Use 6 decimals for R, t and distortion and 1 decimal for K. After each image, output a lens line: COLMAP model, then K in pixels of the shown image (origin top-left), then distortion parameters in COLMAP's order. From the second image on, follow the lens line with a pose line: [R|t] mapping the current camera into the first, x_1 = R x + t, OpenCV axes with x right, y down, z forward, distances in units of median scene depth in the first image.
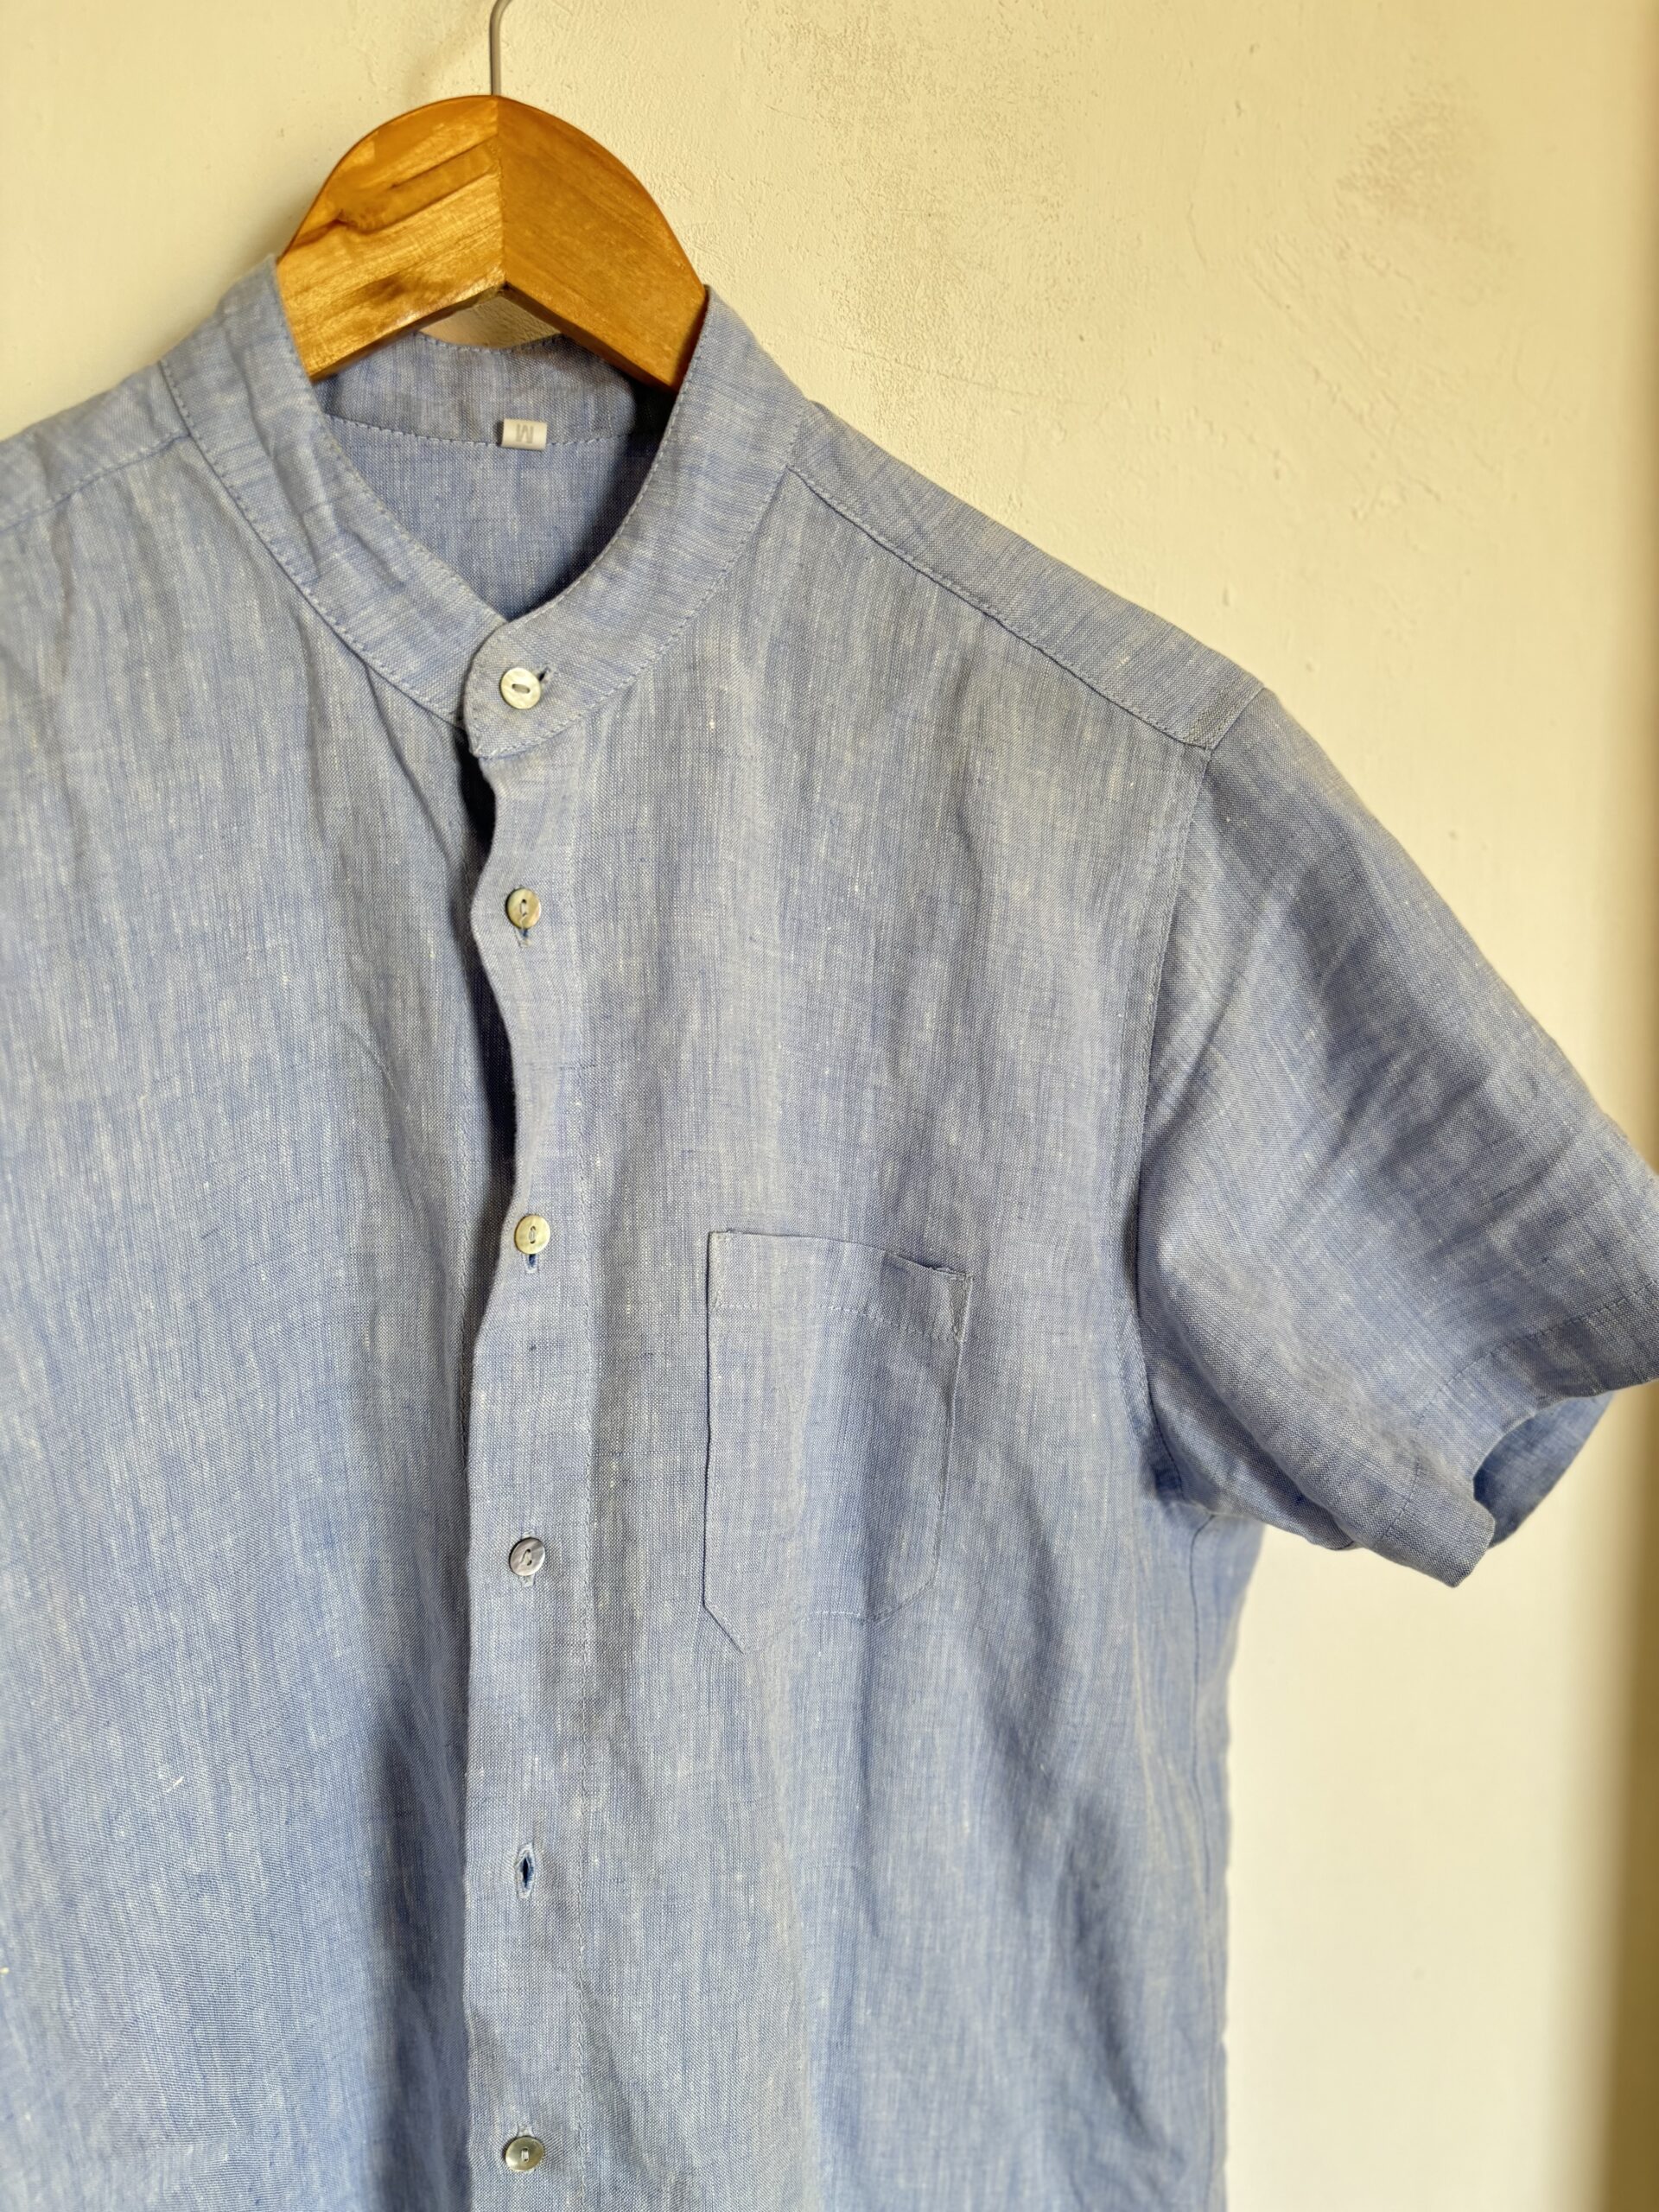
lens RADIAL K [[1682.6, 0, 829.5], [0, 1682.6, 1106.0], [0, 0, 1]] dist [0.050666, -0.058020]
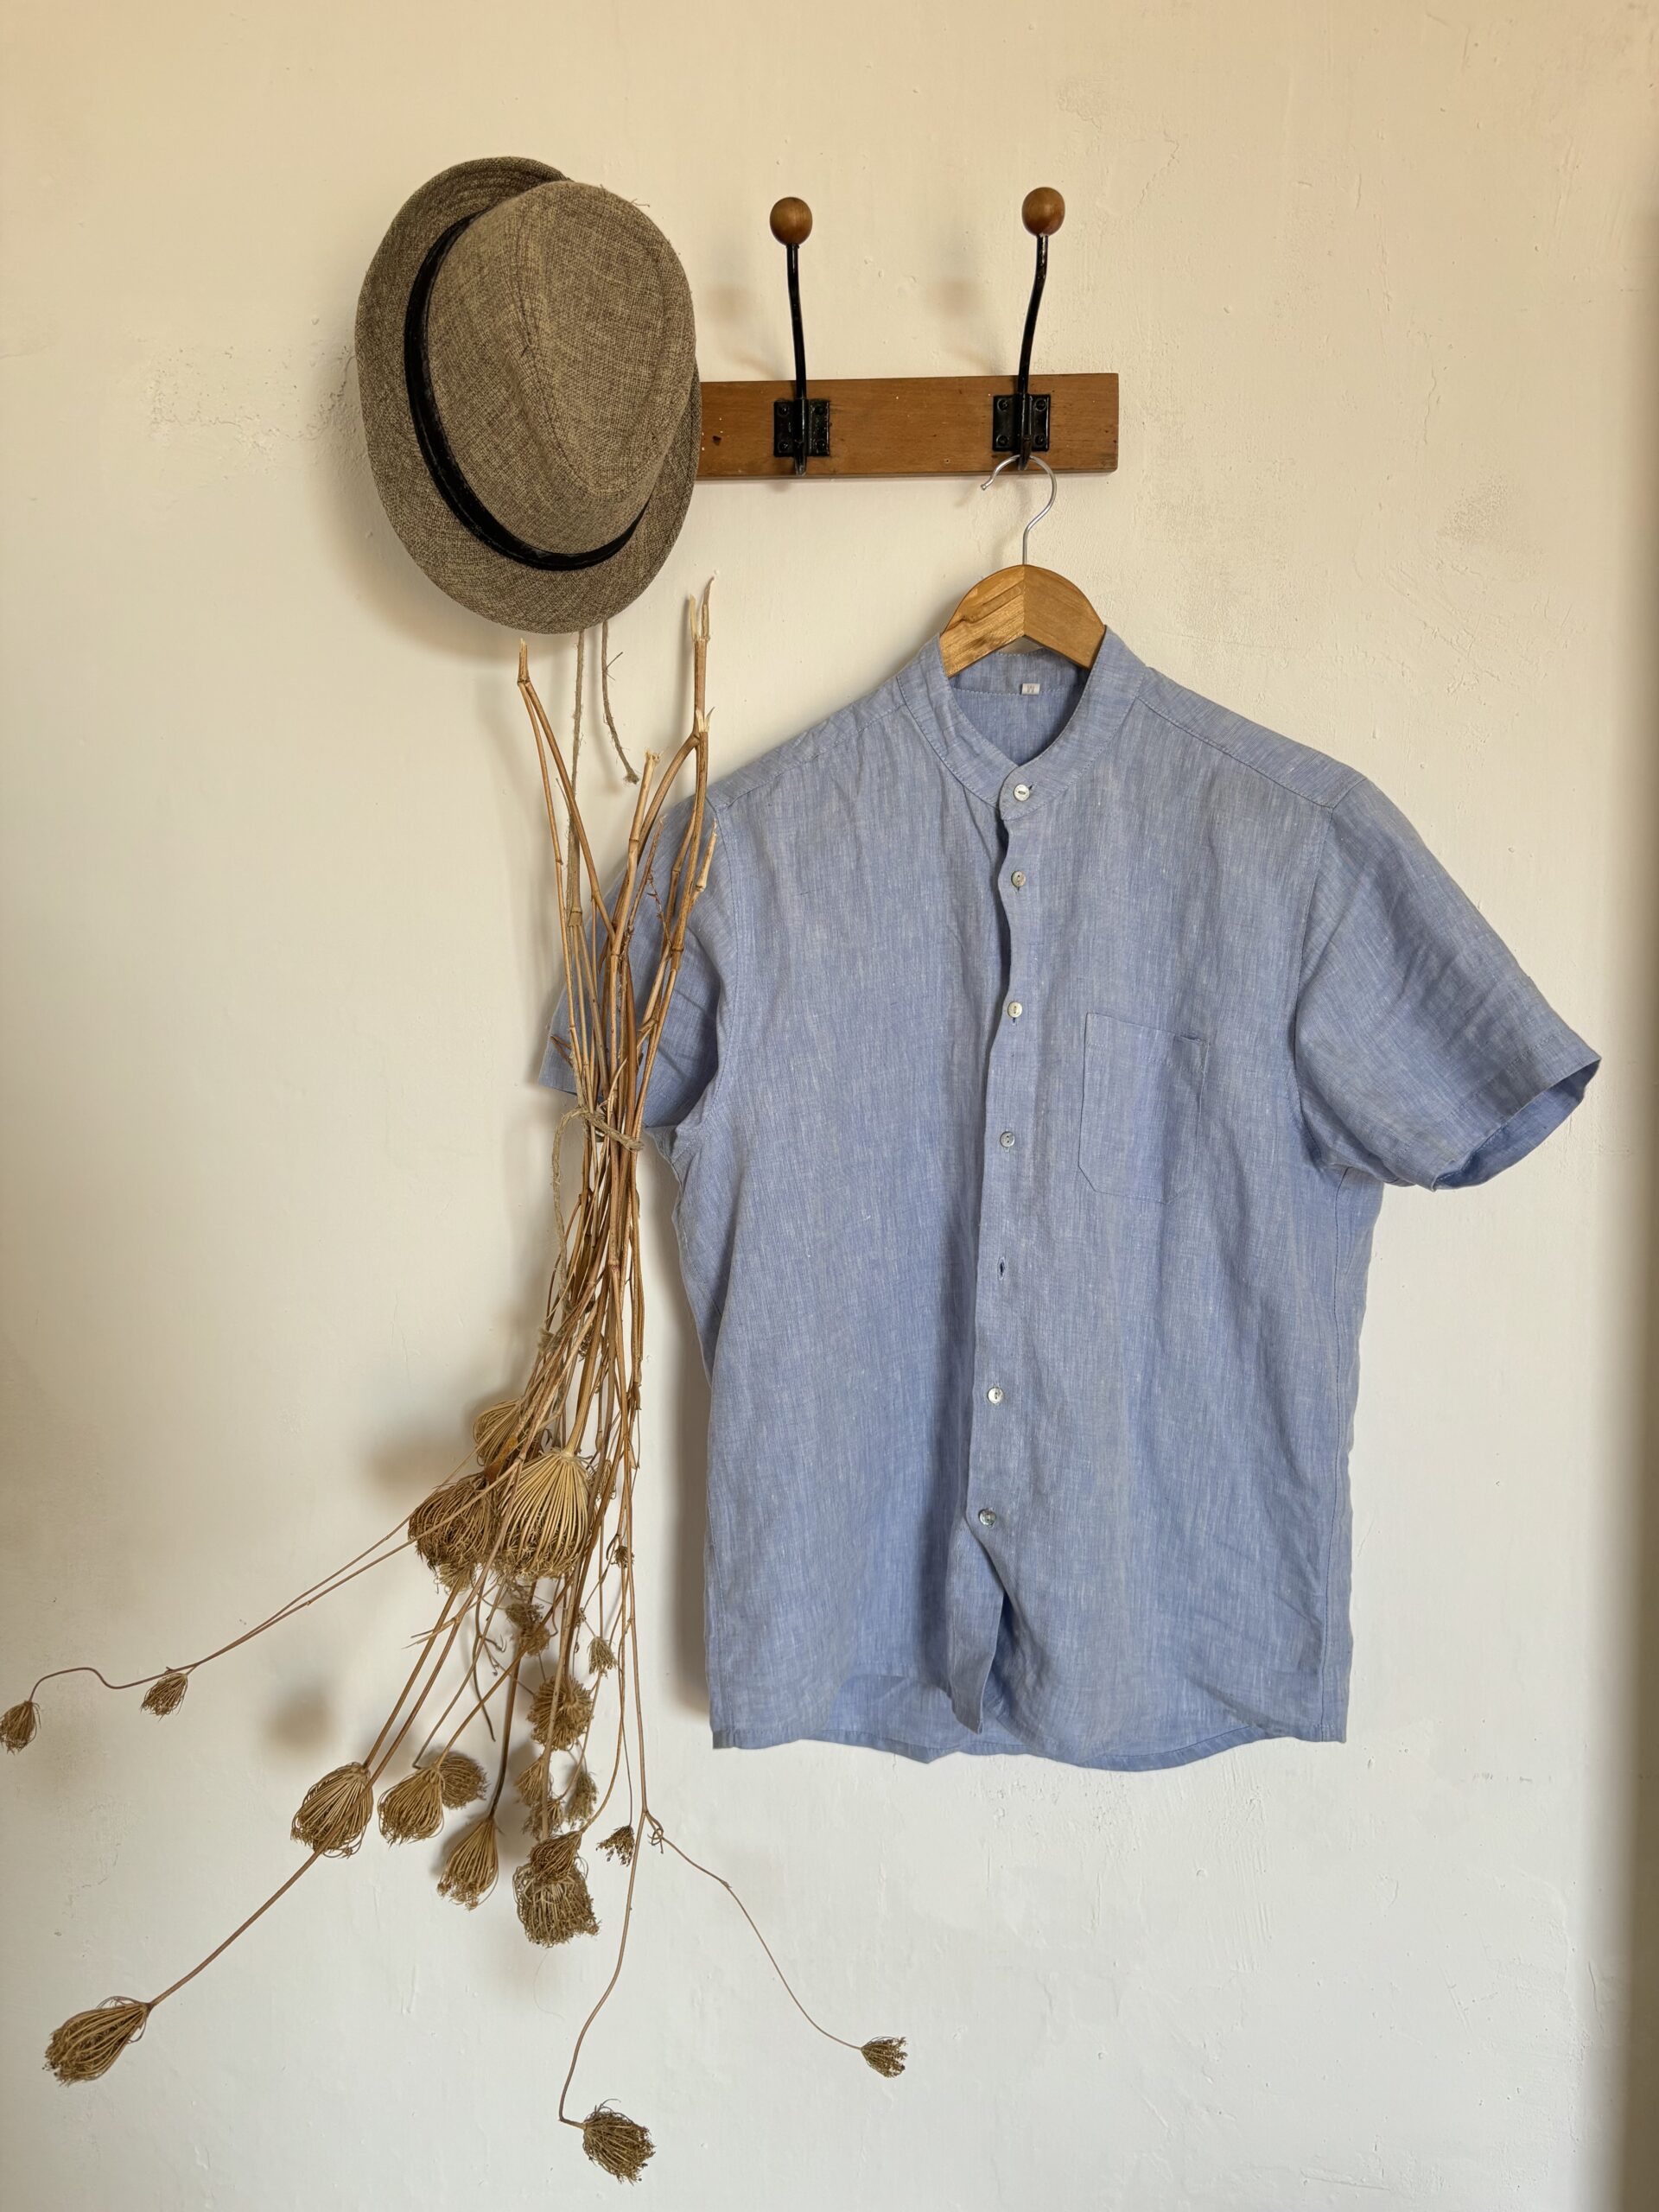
lens RADIAL K [[1734.2, 0, 786.7], [0, 1734.2, 1108.5], [0, 0, 1]] dist [0.097215, -0.151309]
pose [[0.933450, 0.042317, -0.356204, 0.424157], [-0.052520, 0.998439, -0.019016, 0.285402], [0.354843, 0.036458, 0.934215, -1.497748]]
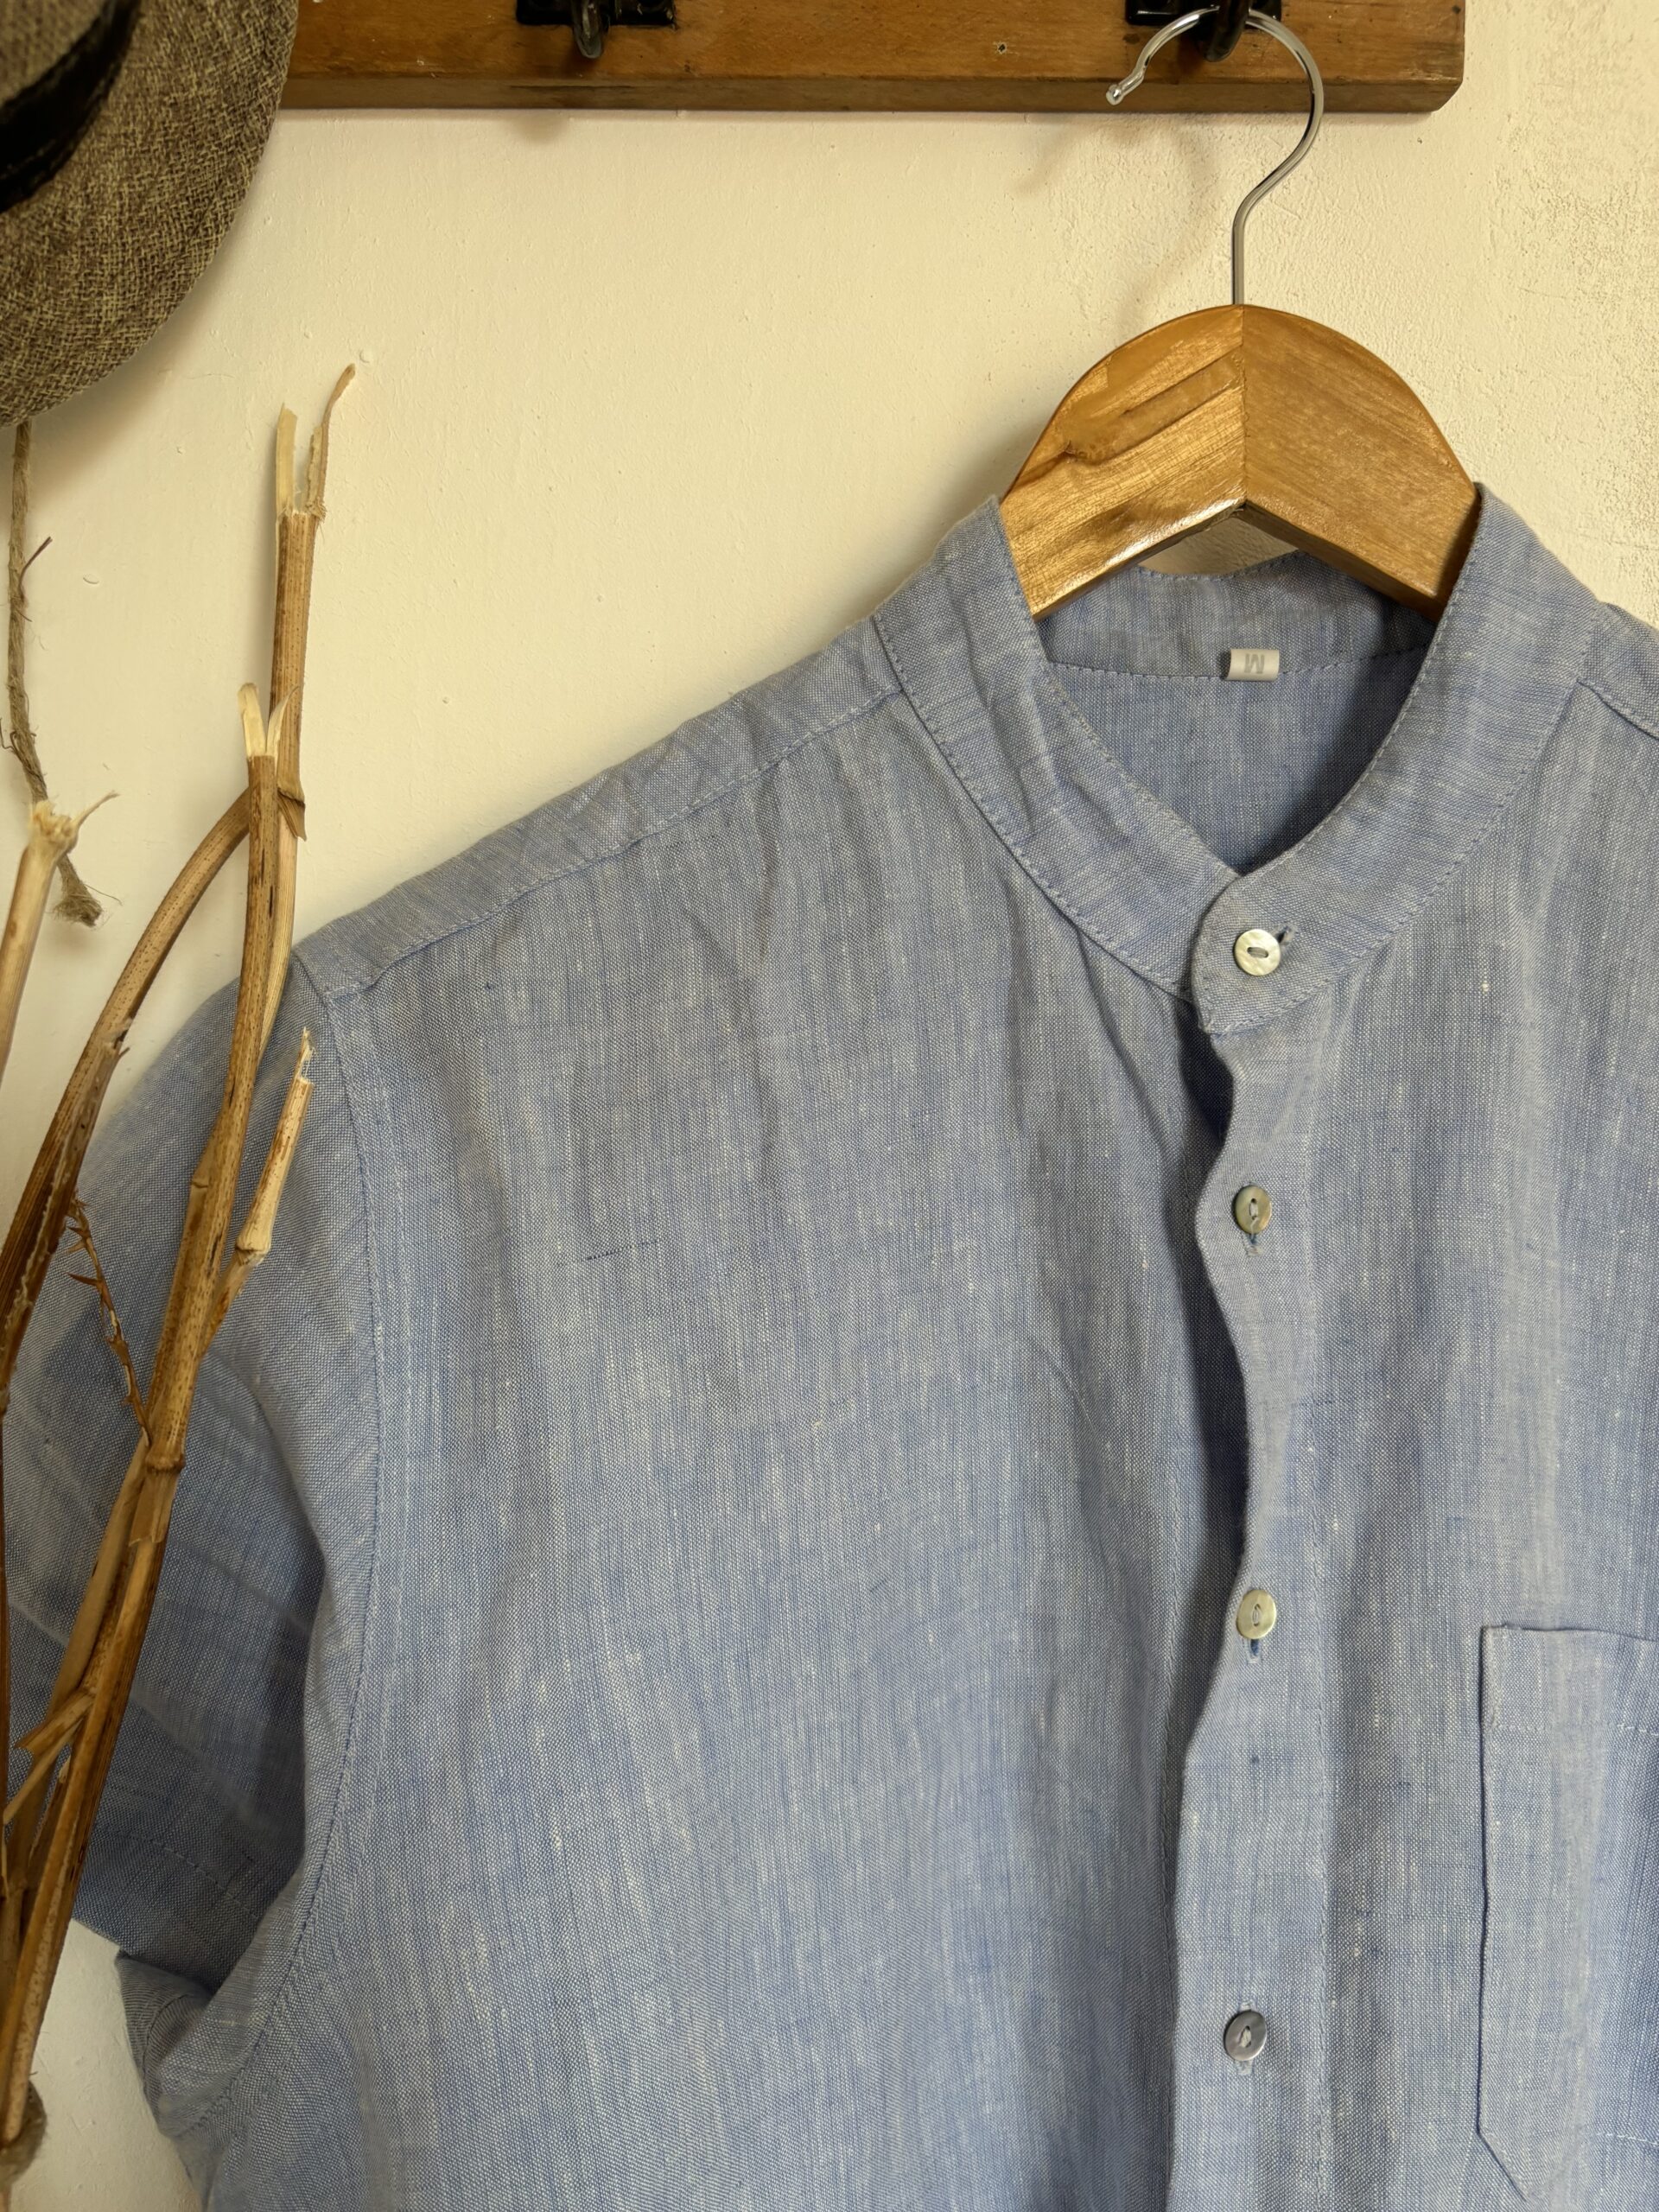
lens RADIAL K [[1679.2, 0, 834.4], [0, 1679.2, 1076.7], [0, 0, 1]] dist [0.063632, -0.092233]
pose [[0.964175, 0.000902, -0.265267, -0.155546], [-0.037367, 0.990485, -0.132450, -0.062615], [0.262624, 0.137618, 0.955034, 0.140216]]
